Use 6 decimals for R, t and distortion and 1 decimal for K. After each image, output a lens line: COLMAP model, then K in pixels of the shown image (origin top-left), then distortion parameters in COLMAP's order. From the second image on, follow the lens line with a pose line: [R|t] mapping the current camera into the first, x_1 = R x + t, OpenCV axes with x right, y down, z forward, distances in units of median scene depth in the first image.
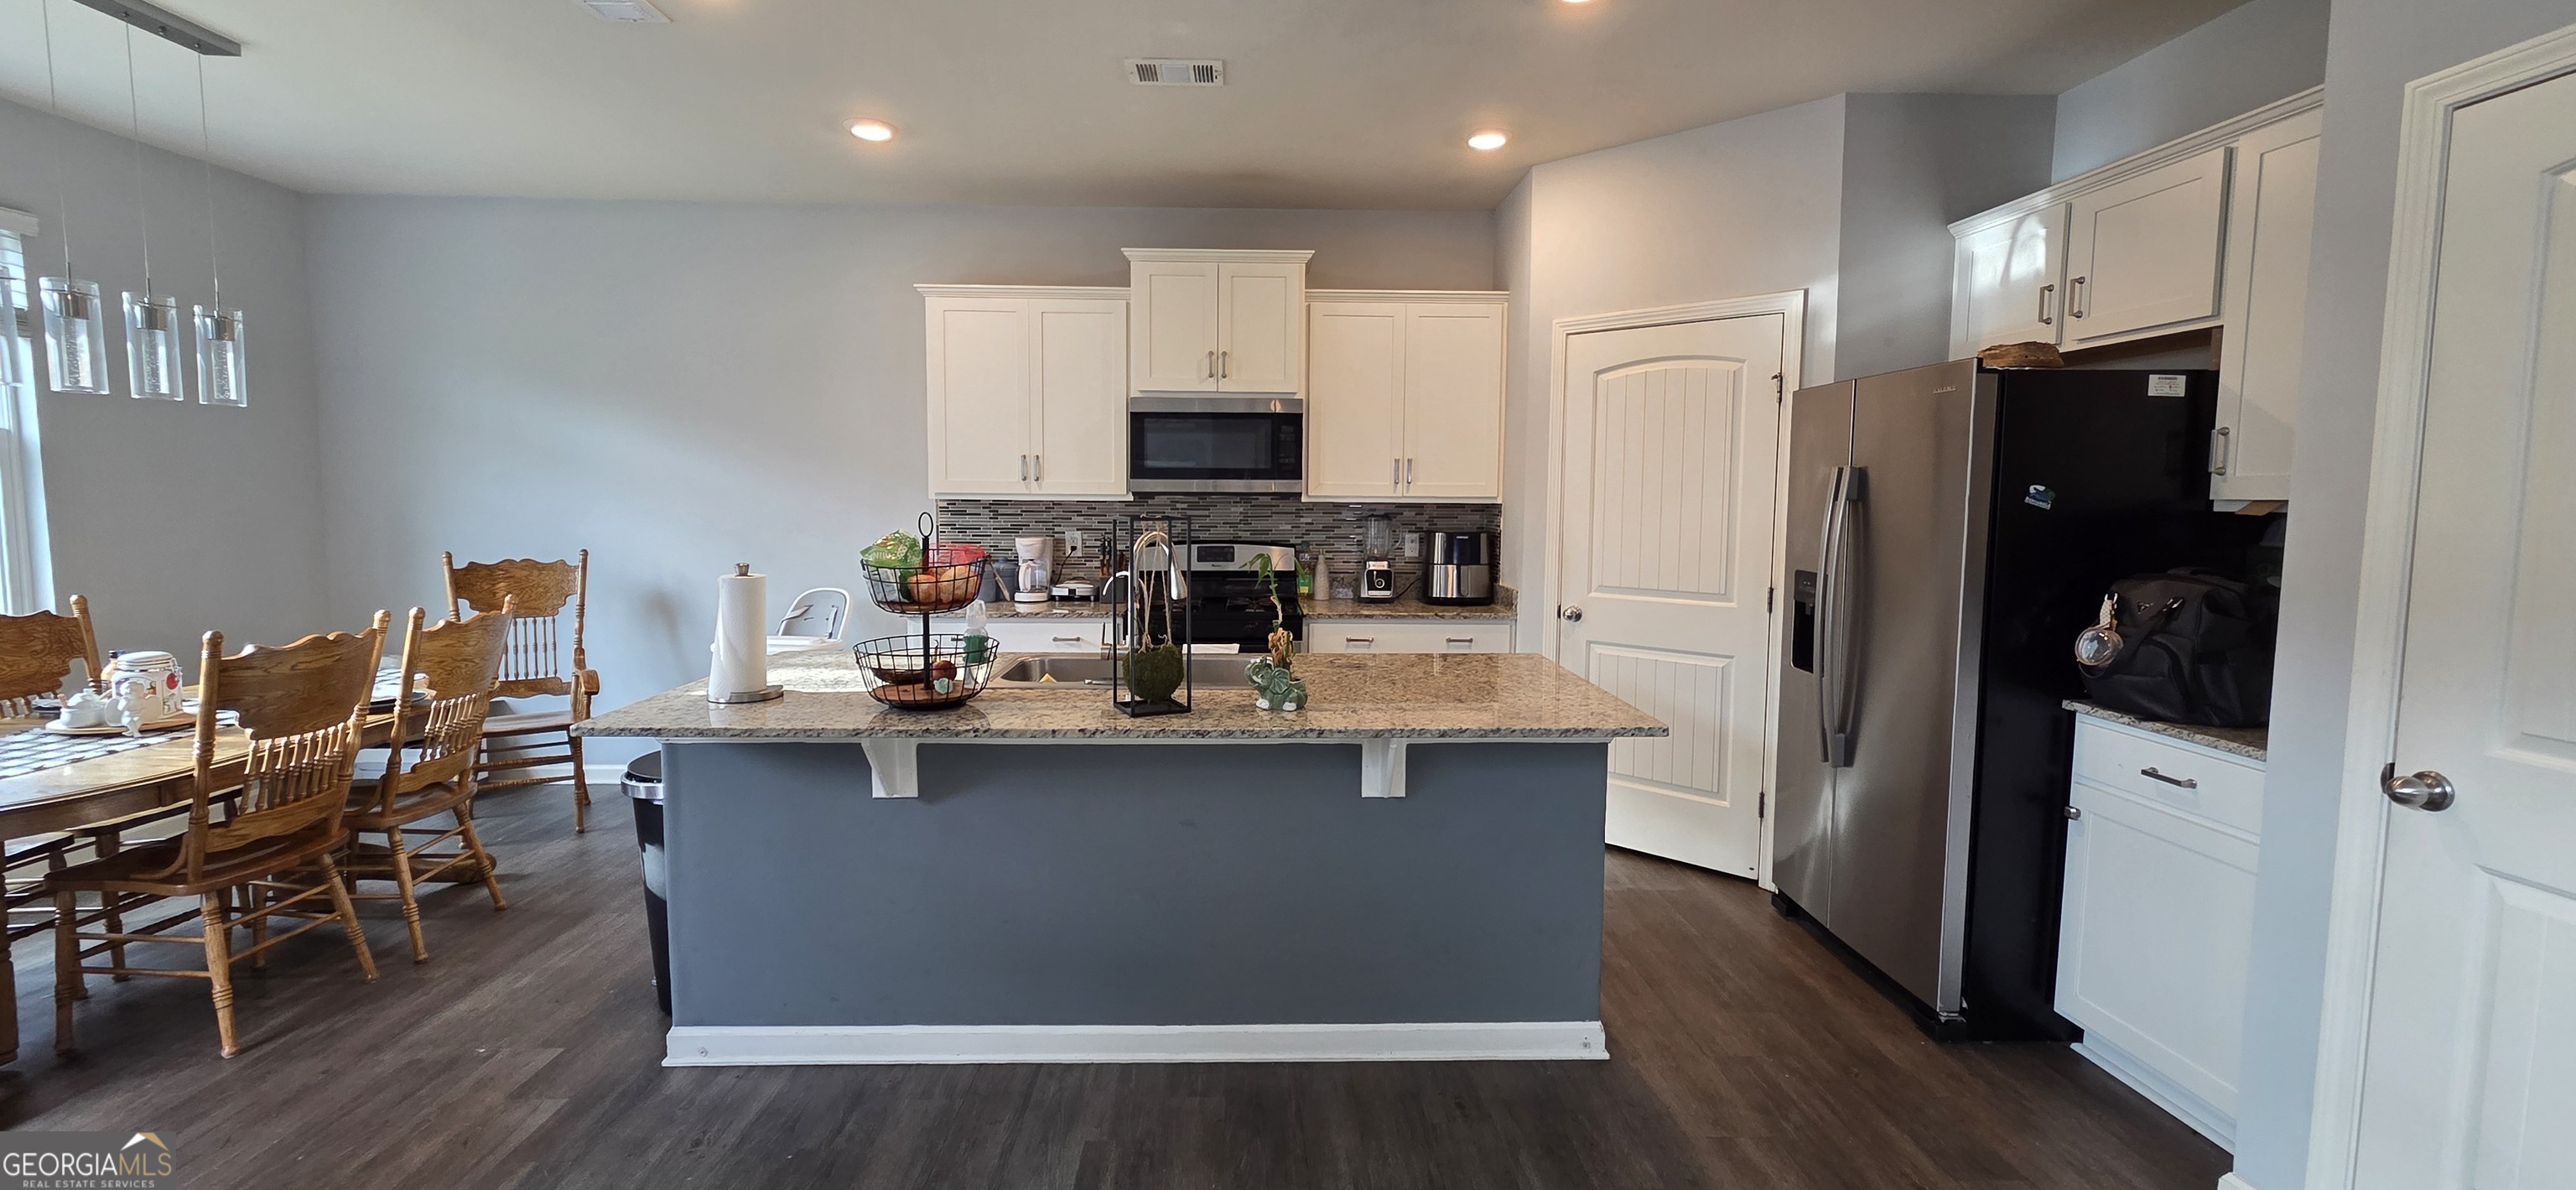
lens RADIAL K [[1055.4, 0, 1271.3], [0, 1055.4, 579.0], [0, 0, 1]] dist [0.003155, 0.001025]
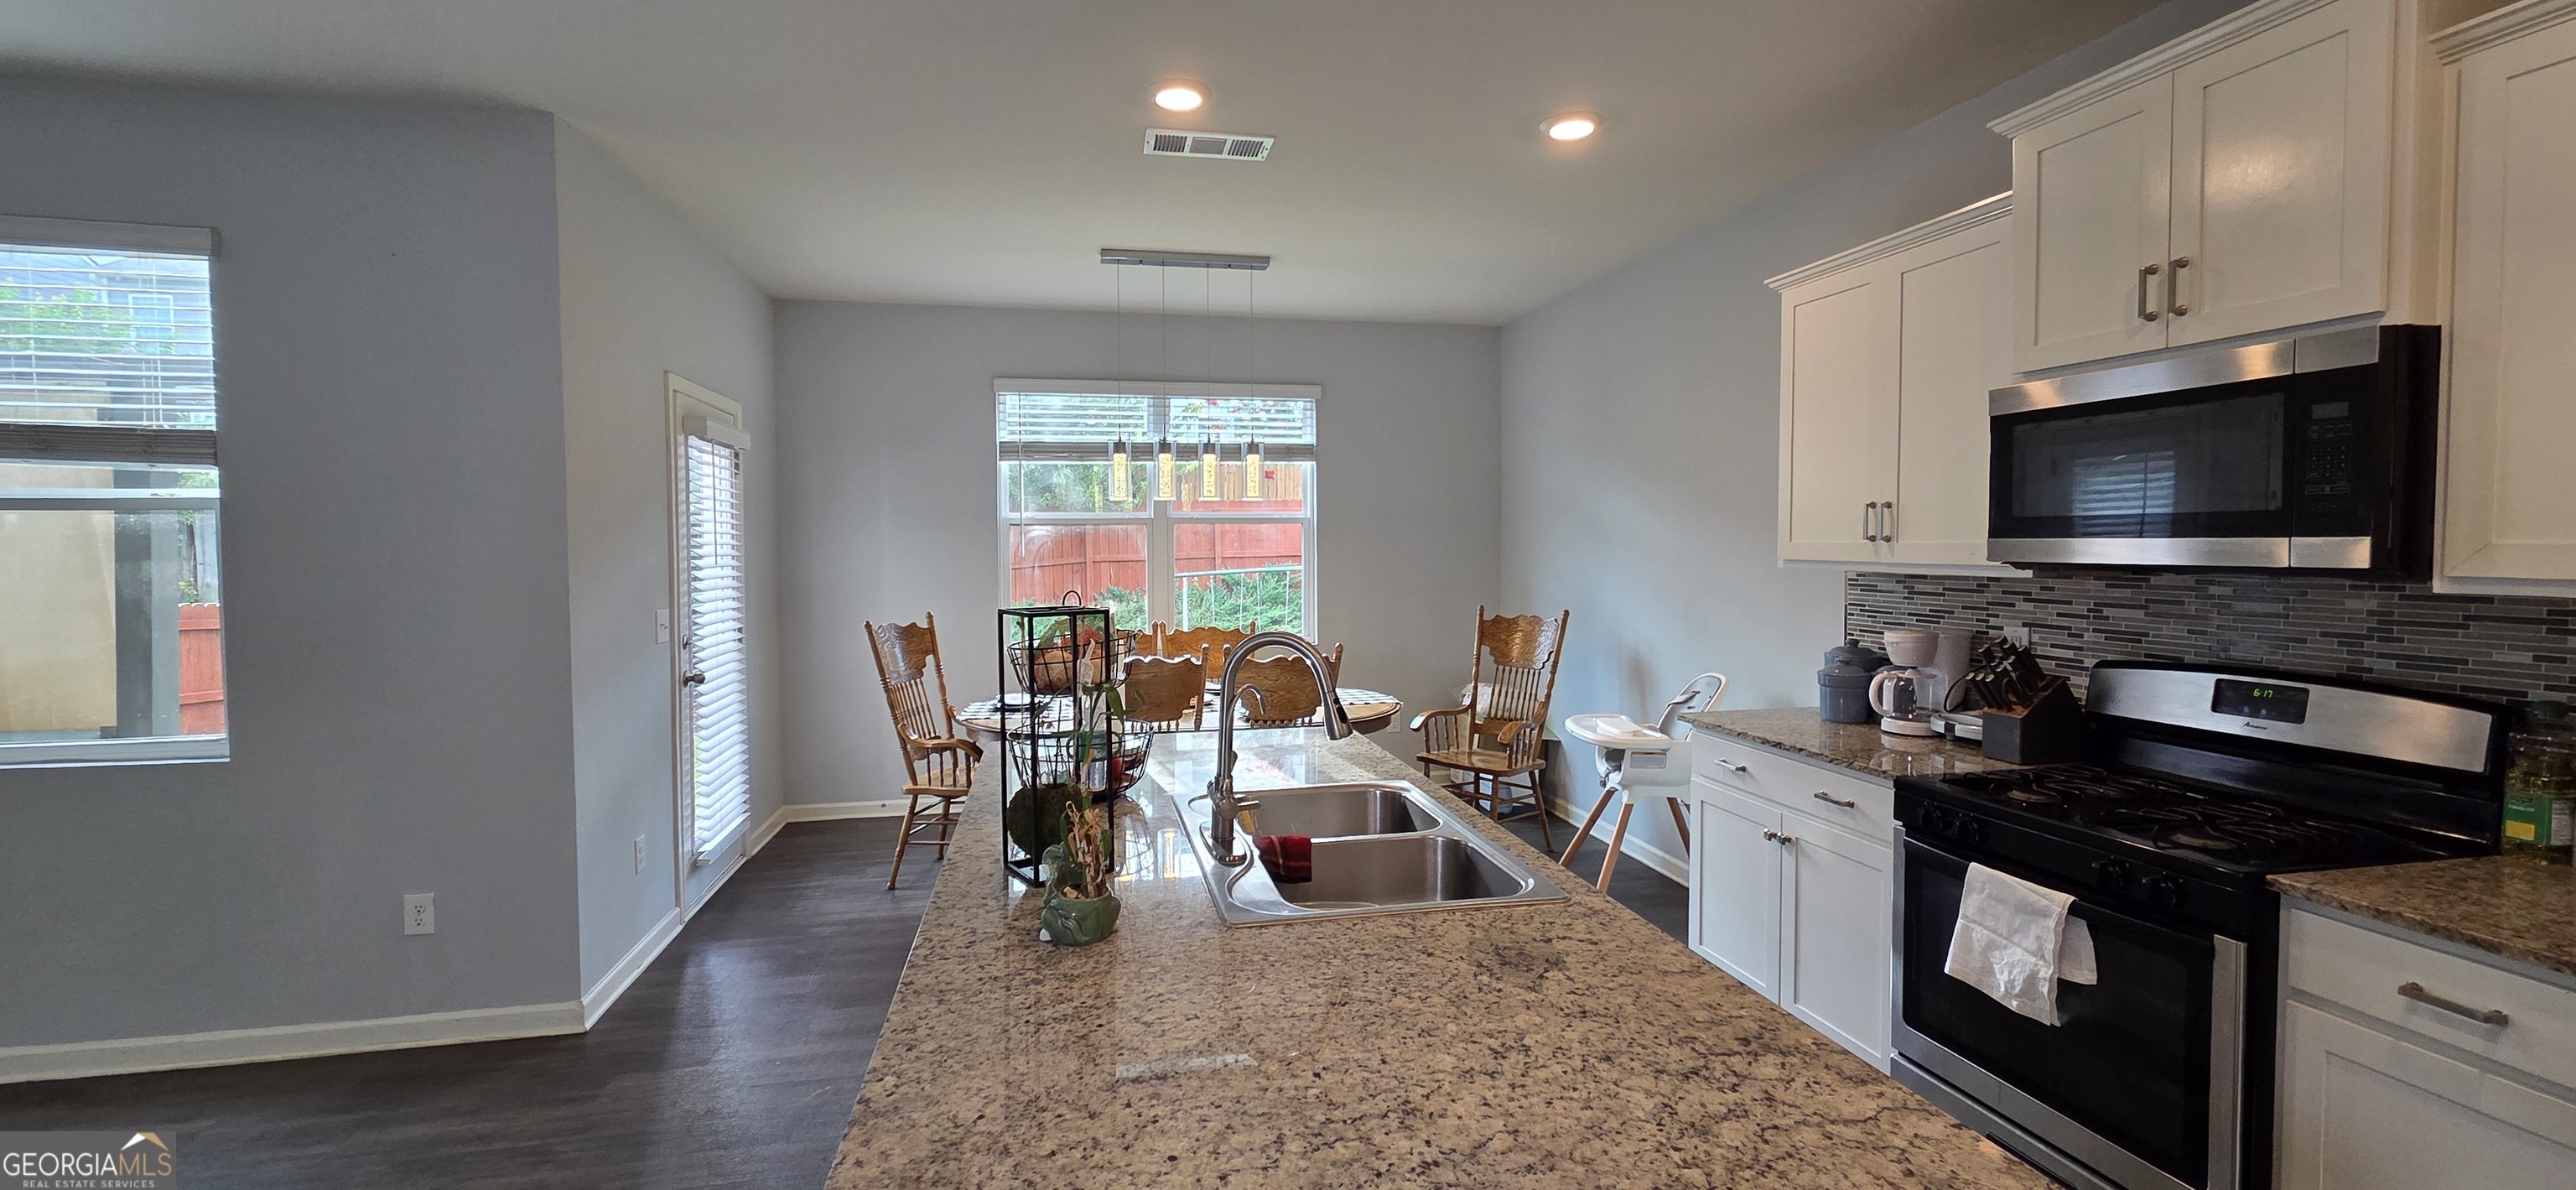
lens RADIAL K [[1053.7, 0, 1265.6], [0, 1053.7, 580.6], [0, 0, 1]] dist [0.006662, -0.002399]
pose [[0.171690, 0.029928, -0.984696, 0.347380], [-0.073674, 0.997130, 0.017460, -0.056021], [0.982392, 0.069549, 0.173402, 0.548940]]
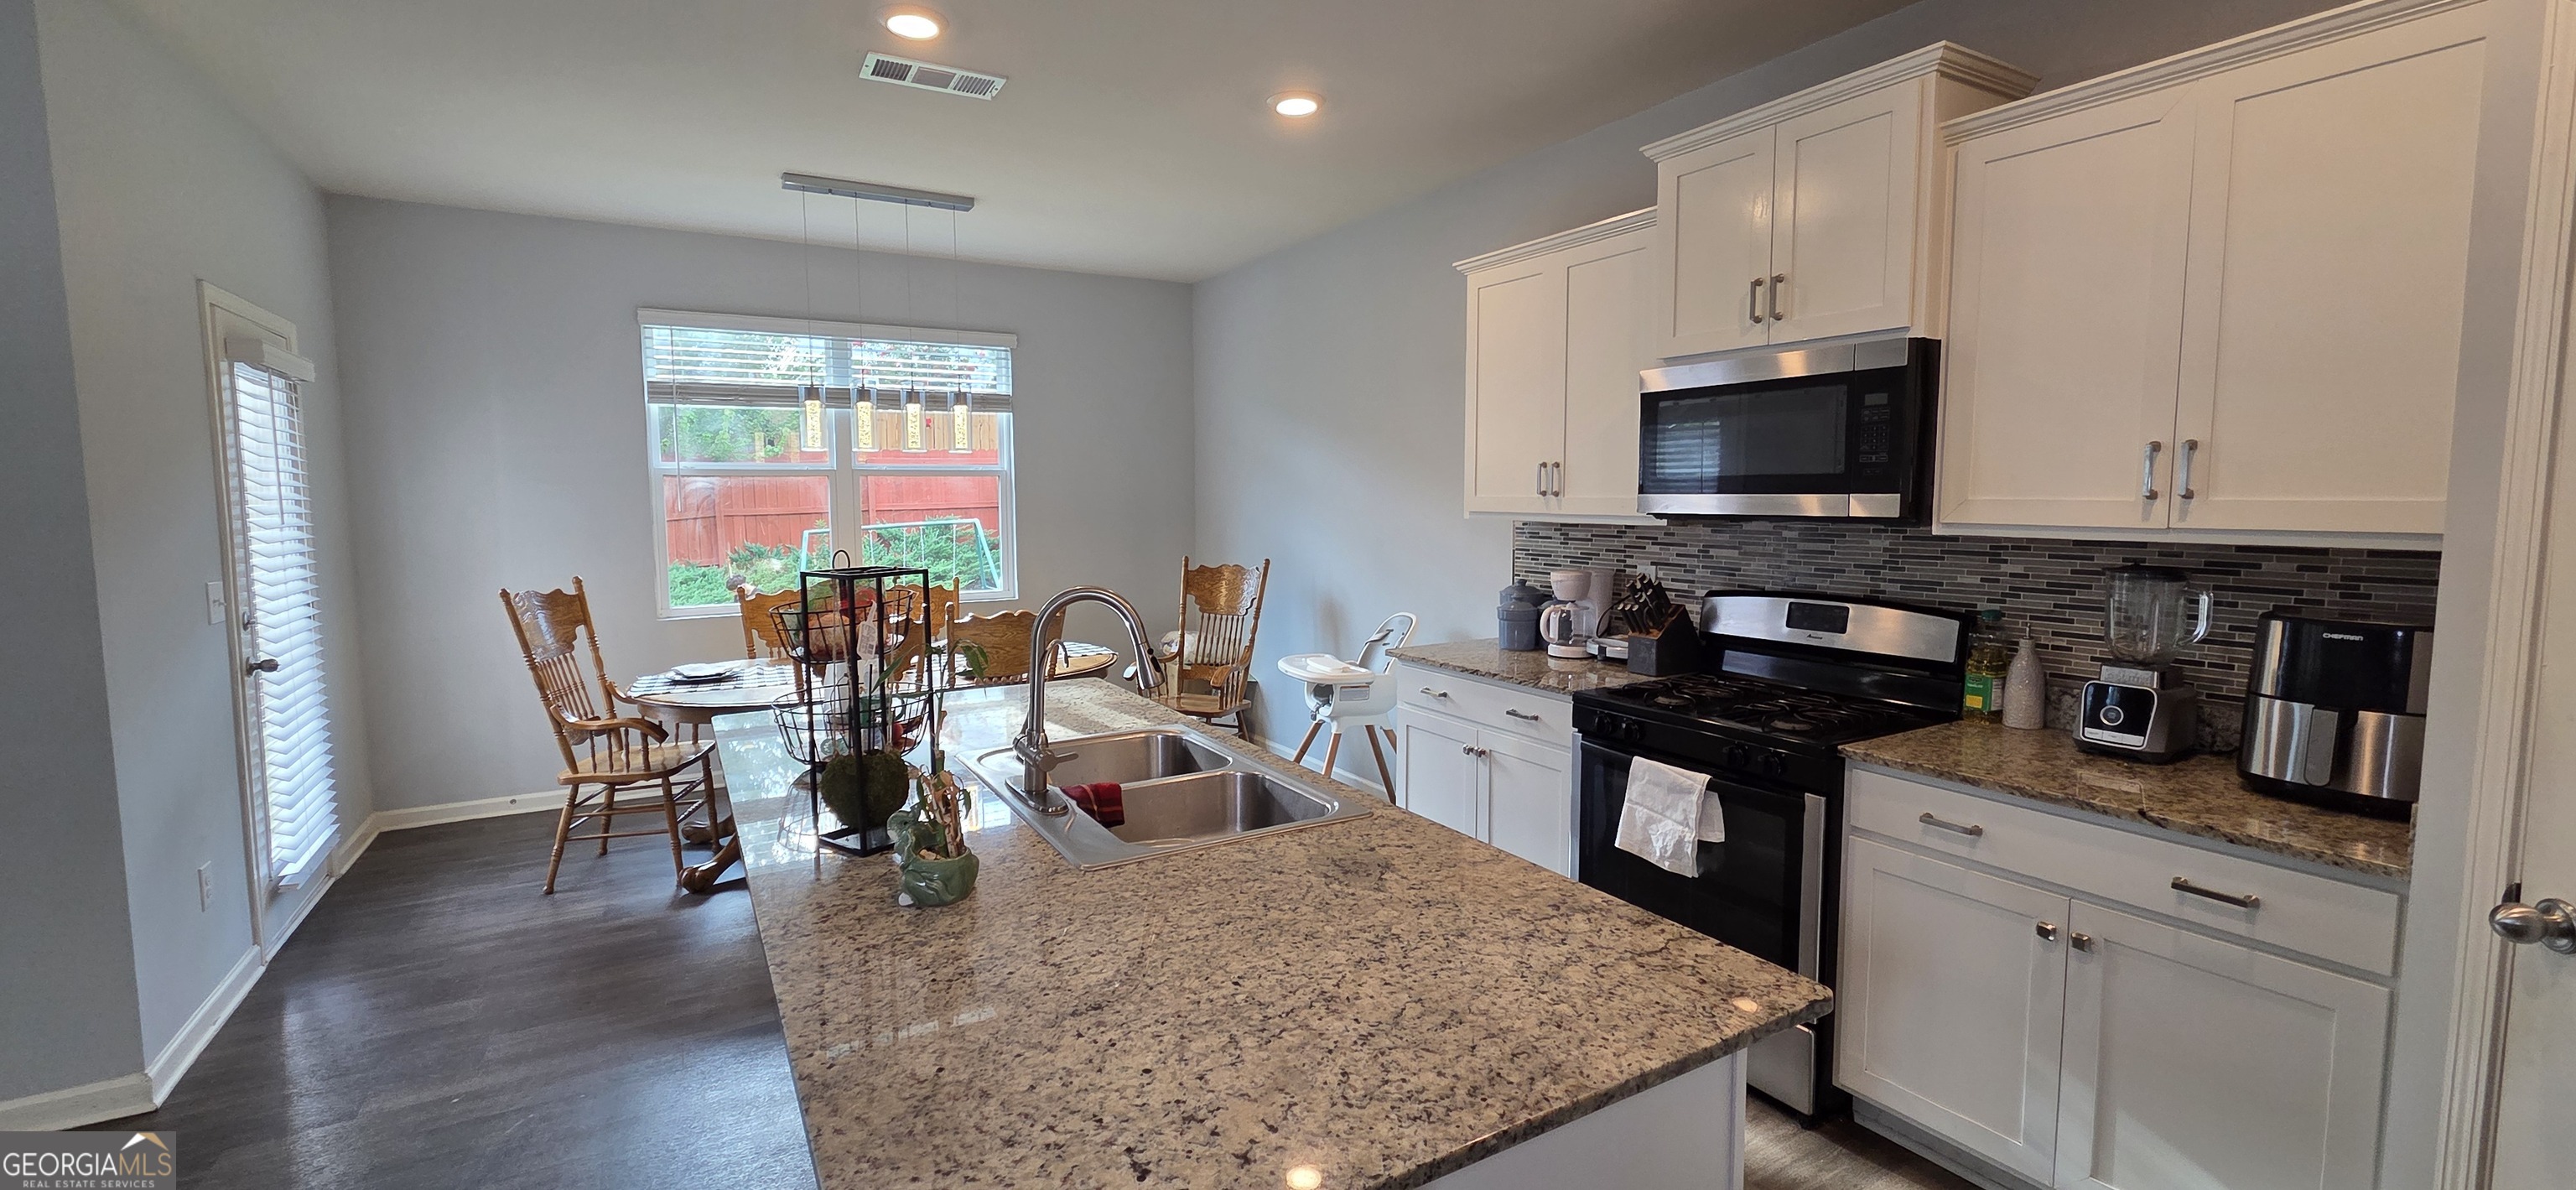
lens RADIAL K [[1053.7, 0, 1265.6], [0, 1053.7, 580.6], [0, 0, 1]] dist [0.006662, -0.002399]
pose [[0.480277, 0.066648, -0.874581, 0.346306], [-0.063596, 0.997131, 0.041063, -0.053447], [0.874808, 0.035898, 0.483138, 0.481904]]
